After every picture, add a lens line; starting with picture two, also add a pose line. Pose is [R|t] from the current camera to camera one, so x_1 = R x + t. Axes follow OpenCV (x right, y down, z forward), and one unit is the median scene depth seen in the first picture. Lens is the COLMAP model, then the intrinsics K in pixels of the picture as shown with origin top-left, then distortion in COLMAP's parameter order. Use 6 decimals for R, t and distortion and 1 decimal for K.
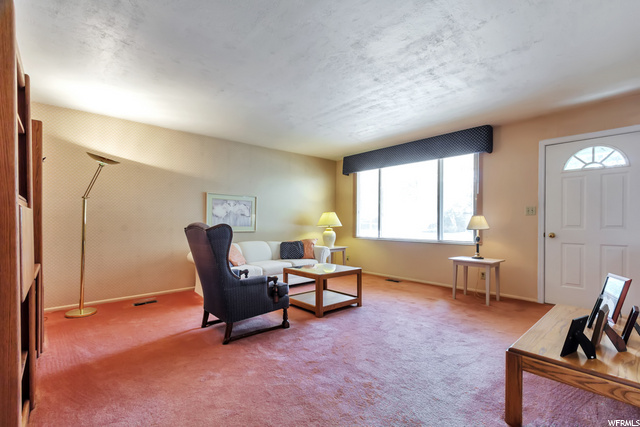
lens RADIAL K [[292.6, 0, 322.1], [0, 292.6, 223.2], [0, 0, 1]] dist [-0.000182, -0.000129]
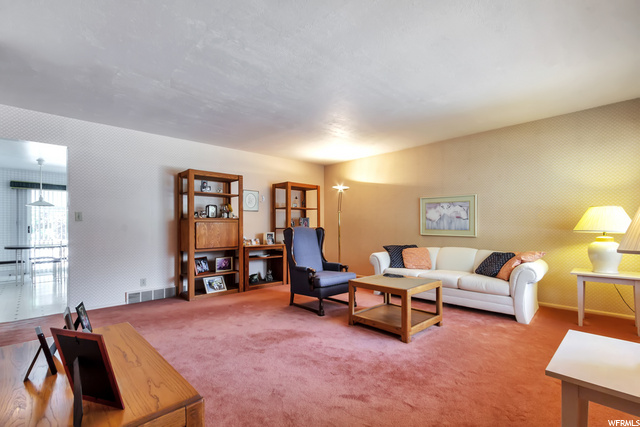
lens RADIAL K [[292.6, 0, 322.1], [0, 292.6, 223.2], [0, 0, 1]] dist [-0.000182, -0.000129]
pose [[0.038377, -0.008006, -0.999231, 0.665425], [0.001500, 0.999967, -0.007954, -0.004794], [0.999262, -0.001194, 0.038388, 0.601363]]
